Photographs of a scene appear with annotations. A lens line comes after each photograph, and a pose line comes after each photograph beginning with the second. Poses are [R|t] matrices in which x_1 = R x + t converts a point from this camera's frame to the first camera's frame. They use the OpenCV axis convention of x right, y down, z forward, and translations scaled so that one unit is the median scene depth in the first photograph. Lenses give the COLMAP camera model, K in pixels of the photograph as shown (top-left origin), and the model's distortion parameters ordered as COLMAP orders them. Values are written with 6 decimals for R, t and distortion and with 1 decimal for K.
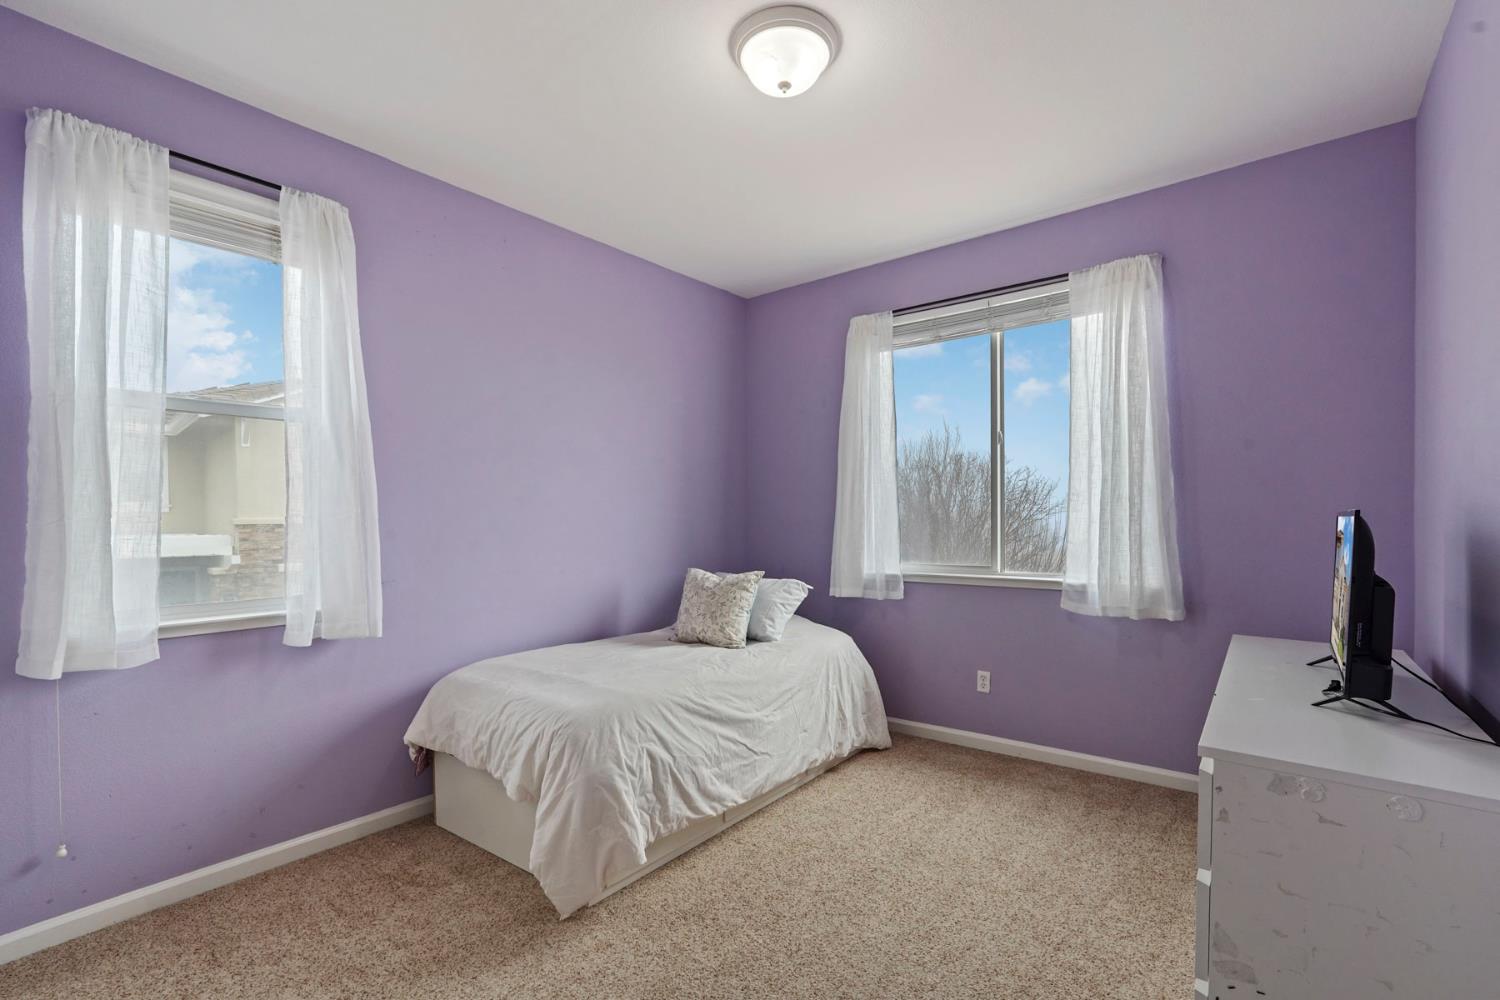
lens RADIAL K [[672.2, 0, 768.0], [0, 672.2, 532.8], [0, 0, 1]] dist [-0.008998, 0.005767]
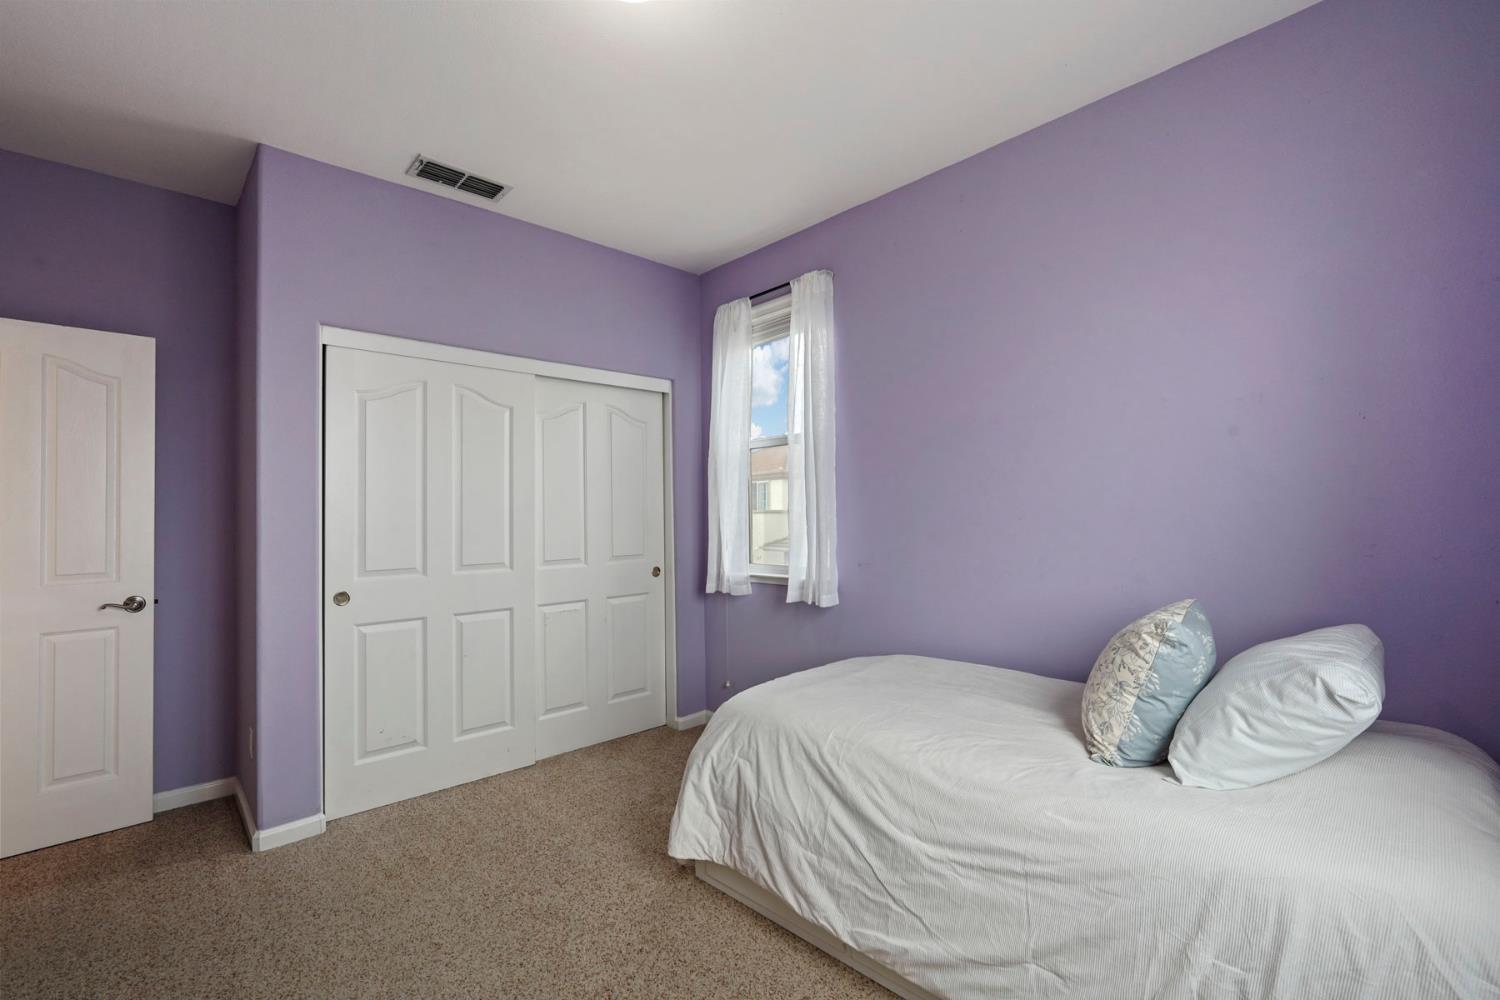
lens RADIAL K [[672.2, 0, 749.7], [0, 672.2, 505.1], [0, 0, 1]] dist [-0.008998, 0.005767]
pose [[-0.162367, -0.005609, -0.986715, 0.658894], [-0.001603, 0.999984, -0.005420, -0.025500], [0.986729, 0.000702, -0.162373, 1.058720]]
